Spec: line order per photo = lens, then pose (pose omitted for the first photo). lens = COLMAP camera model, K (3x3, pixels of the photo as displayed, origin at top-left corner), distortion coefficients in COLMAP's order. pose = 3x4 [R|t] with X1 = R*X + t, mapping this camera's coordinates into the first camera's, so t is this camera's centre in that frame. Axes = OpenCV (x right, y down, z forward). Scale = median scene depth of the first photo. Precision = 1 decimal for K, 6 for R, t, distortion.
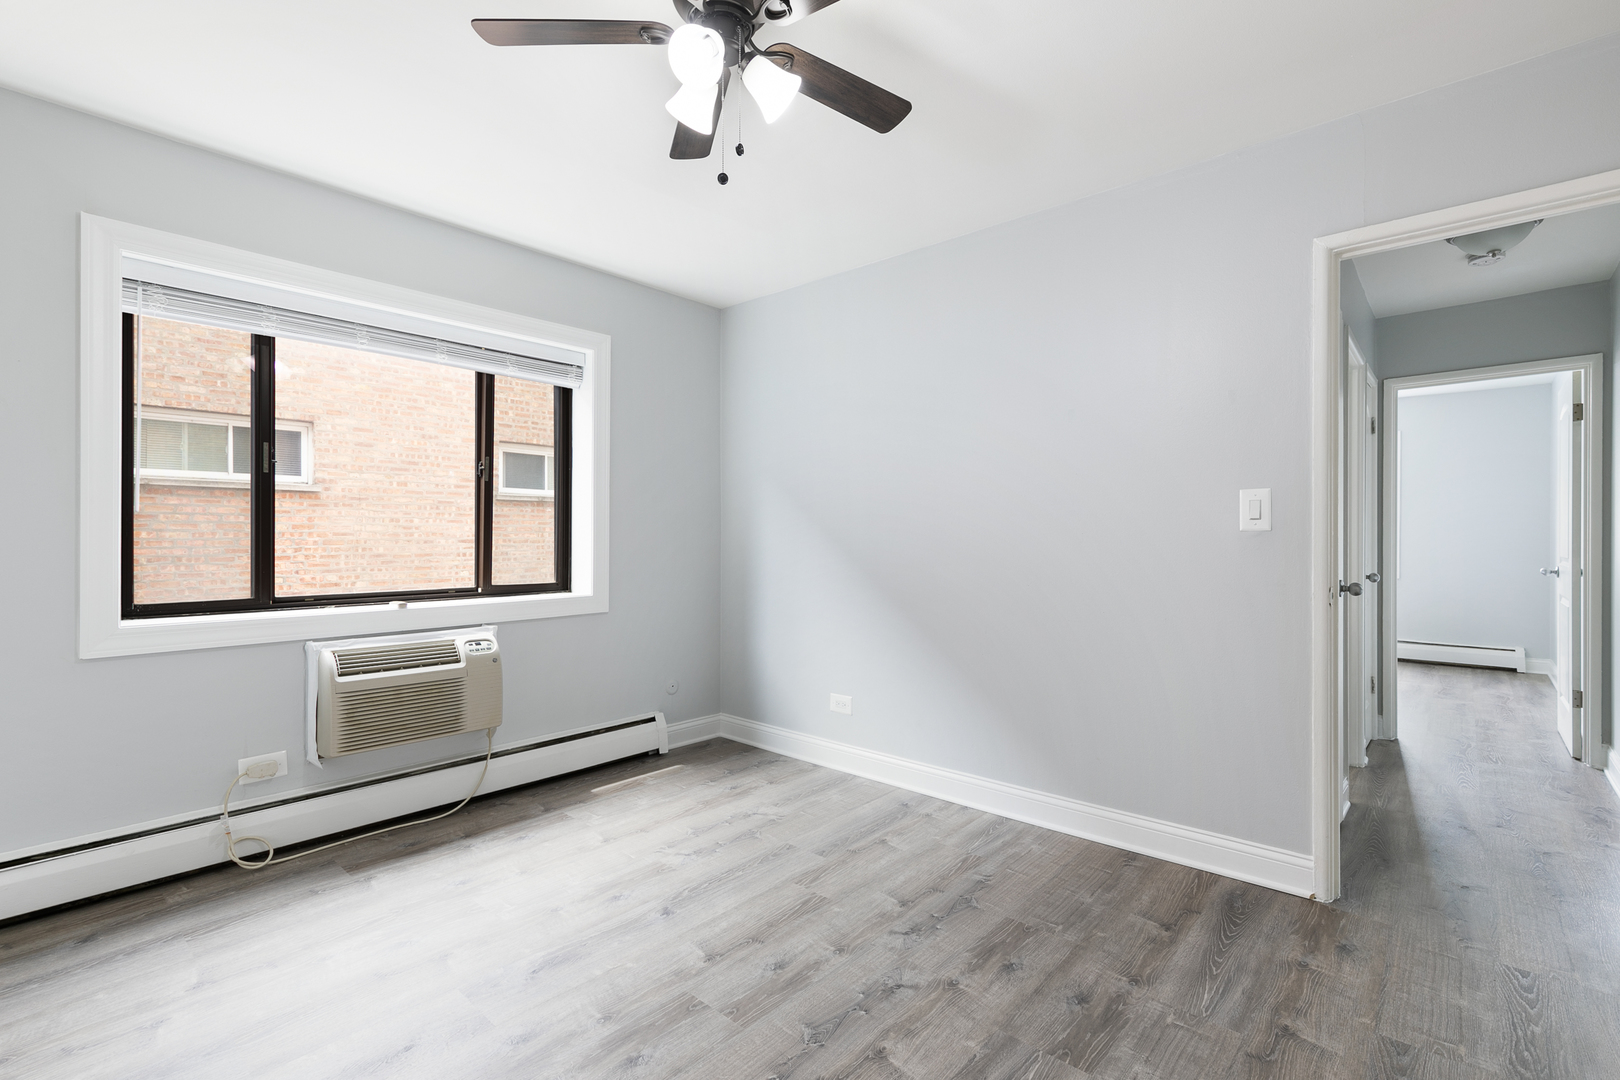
lens RADIAL K [[730.5, 0, 812.3], [0, 730.5, 539.2], [0, 0, 1]] dist [0.002910, -0.000013]
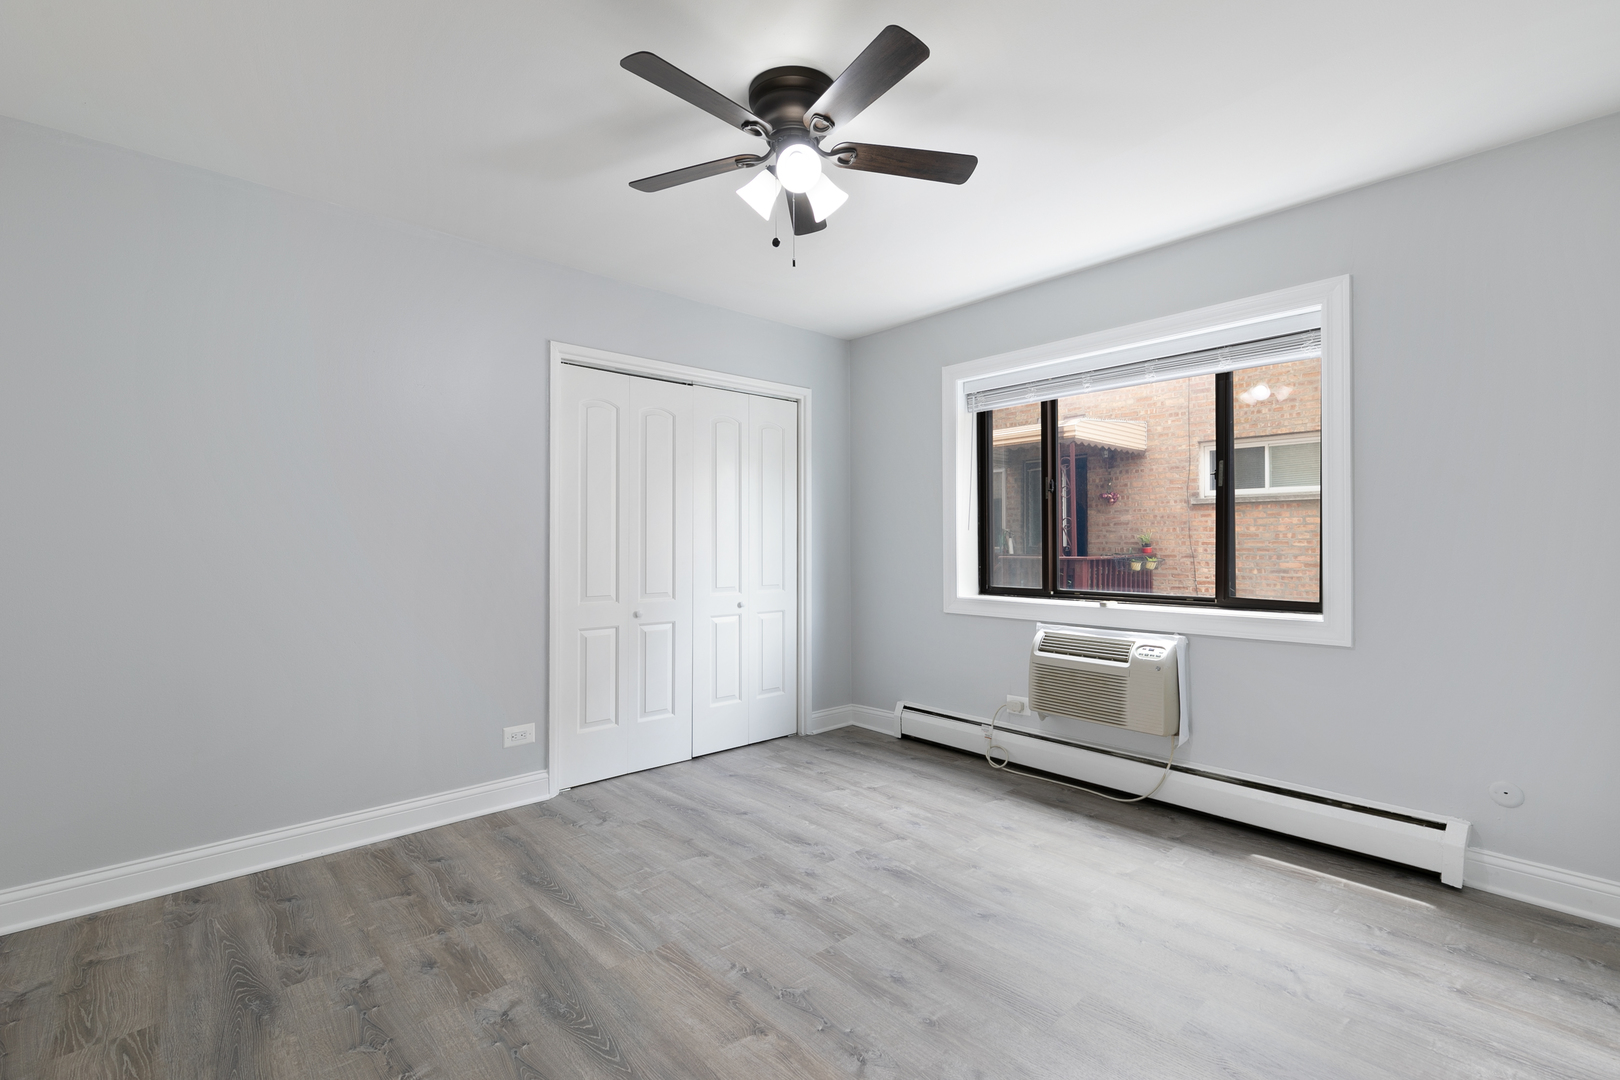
lens RADIAL K [[730.5, 0, 805.7], [0, 730.5, 536.6], [0, 0, 1]] dist [0.002910, -0.000013]
pose [[-0.121671, -0.010292, -0.992517, 0.619330], [-0.001331, 0.999947, -0.010206, -0.004068], [0.992570, 0.000080, -0.121679, 0.643407]]
